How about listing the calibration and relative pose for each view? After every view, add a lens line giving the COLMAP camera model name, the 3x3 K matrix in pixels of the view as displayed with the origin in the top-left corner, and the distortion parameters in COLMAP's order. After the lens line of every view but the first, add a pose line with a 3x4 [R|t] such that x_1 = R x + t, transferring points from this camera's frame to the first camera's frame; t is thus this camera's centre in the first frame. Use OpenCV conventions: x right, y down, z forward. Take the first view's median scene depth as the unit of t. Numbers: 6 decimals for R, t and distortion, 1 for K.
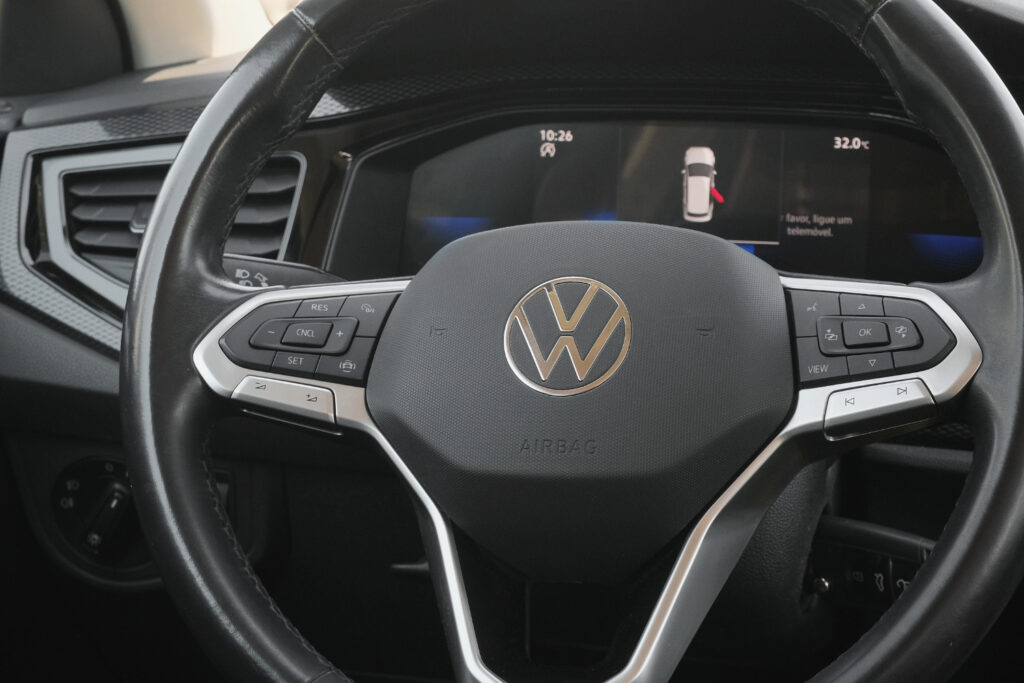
lens RADIAL K [[2031.5, 0, 512.0], [0, 2031.5, 341.5], [0, 0, 1]] dist [0.017858, 0.367670]
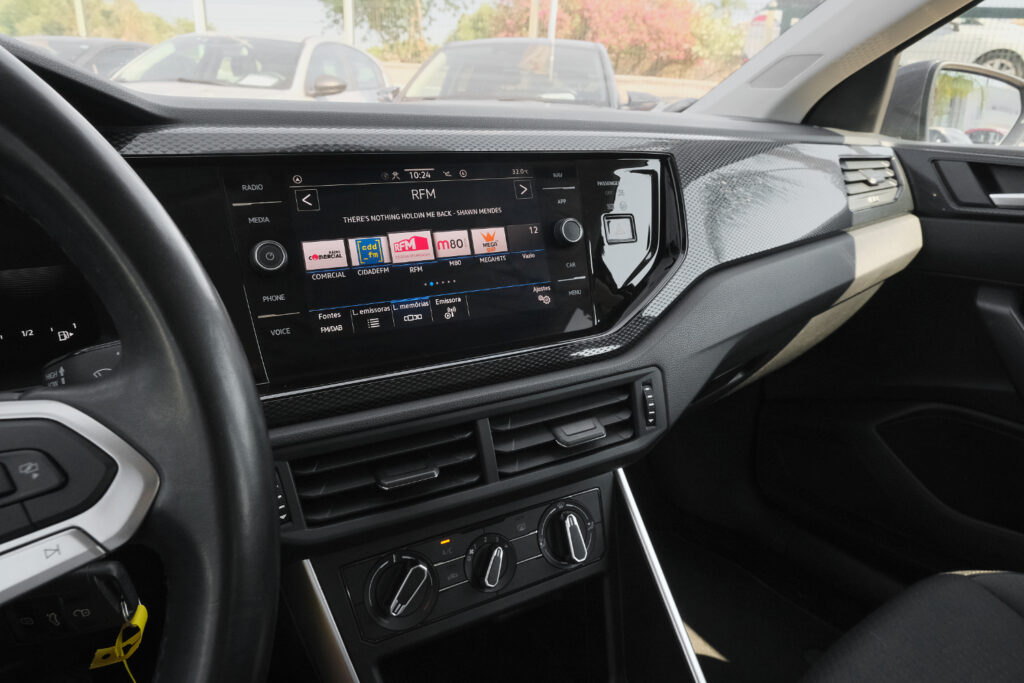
lens RADIAL K [[633.0, 0, 512.0], [0, 633.0, 341.5], [0, 0, 1]] dist [-0.003181, -0.000501]
pose [[0.613974, -0.265369, 0.743381, 0.126501], [0.135926, 0.963268, 0.231600, -0.069591], [-0.777535, -0.041151, 0.627492, 0.640663]]
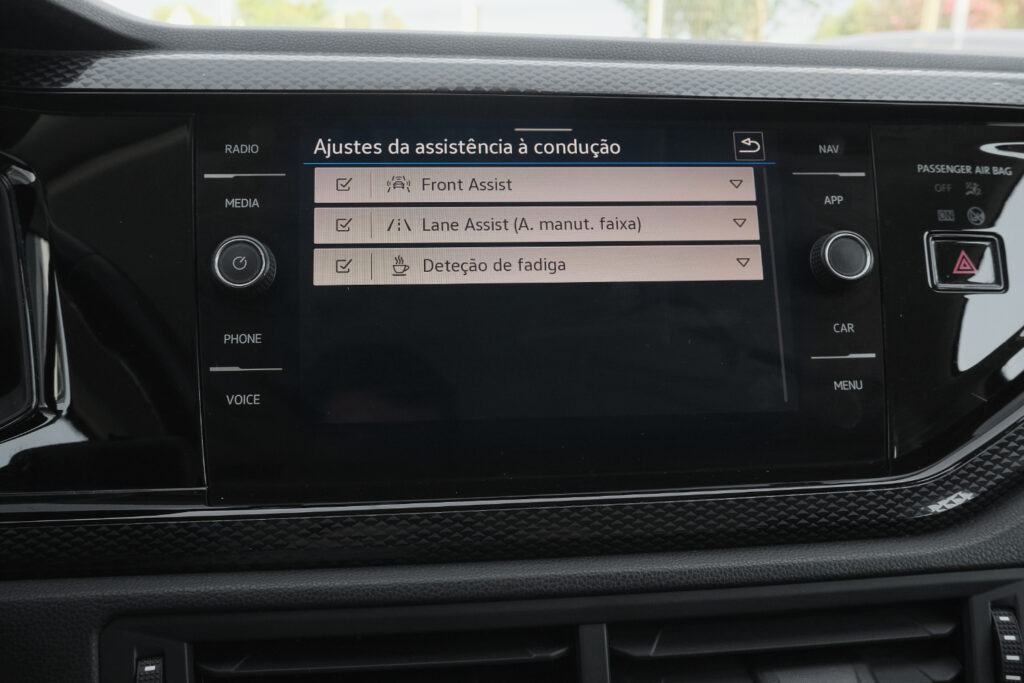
lens RADIAL K [[915.7, 0, 530.8], [0, 915.7, 341.2], [0, 0, 1]] dist [0.006653, 0.010907]
pose [[0.858830, -0.105252, 0.501331, 0.284911], [0.094872, 0.994415, 0.046247, -0.021829], [-0.503399, 0.007843, 0.864019, 0.684389]]
